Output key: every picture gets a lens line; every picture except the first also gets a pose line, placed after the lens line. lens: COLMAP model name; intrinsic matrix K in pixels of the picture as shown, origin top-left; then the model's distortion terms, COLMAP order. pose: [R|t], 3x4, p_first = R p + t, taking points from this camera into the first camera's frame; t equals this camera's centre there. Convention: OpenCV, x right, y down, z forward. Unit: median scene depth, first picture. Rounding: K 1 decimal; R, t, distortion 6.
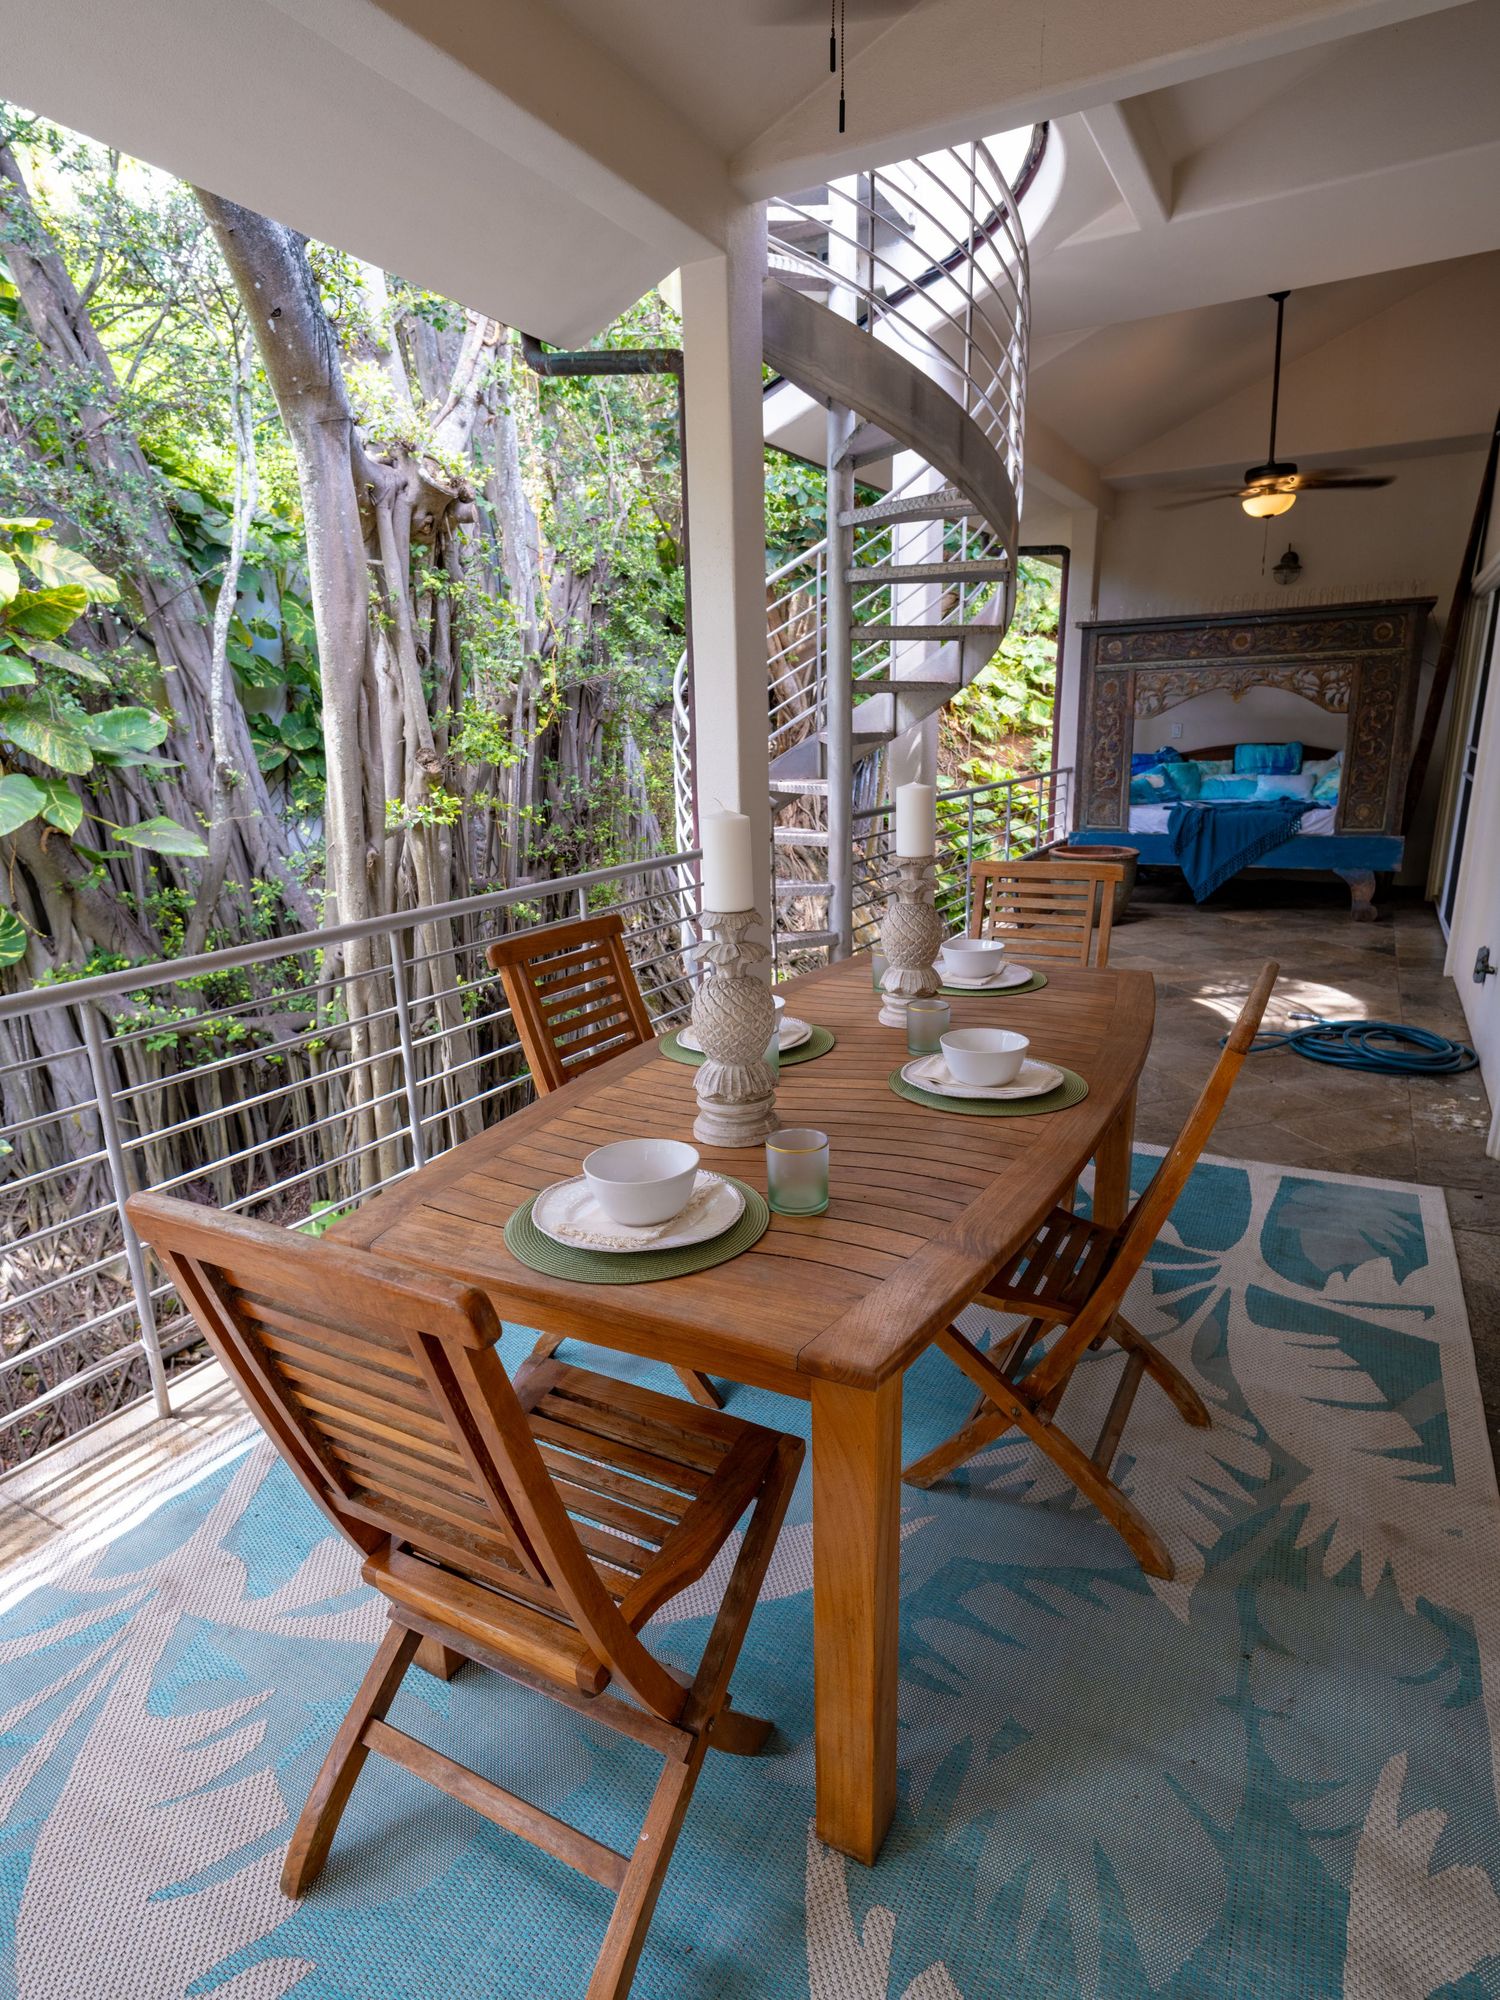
lens RADIAL K [[1082.9, 0, 747.9], [0, 1082.9, 1014.0], [0, 0, 1]] dist [0.014893, -0.000129]
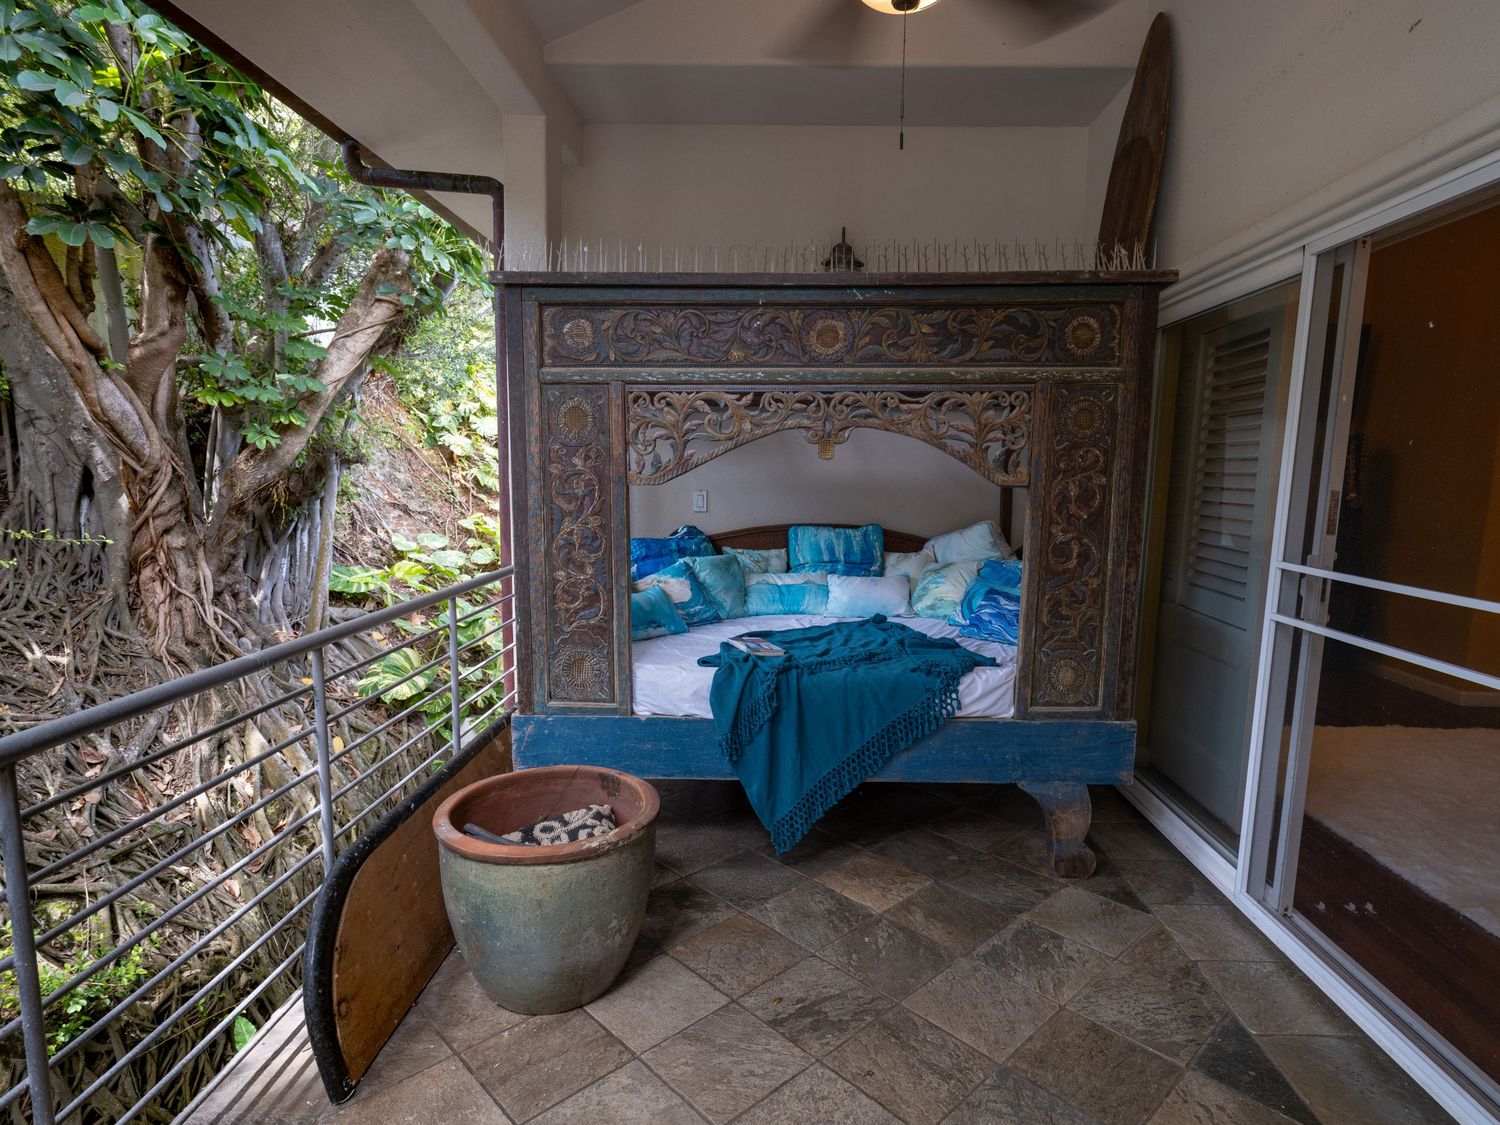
lens RADIAL K [[812.2, 0, 754.7], [0, 812.2, 572.1], [0, 0, 1]] dist [0.014893, -0.000129]
pose [[0.893923, -0.020576, 0.447747, 0.241472], [0.084226, 0.988862, -0.122714, -0.182747], [-0.440235, 0.147409, 0.885700, 0.657510]]
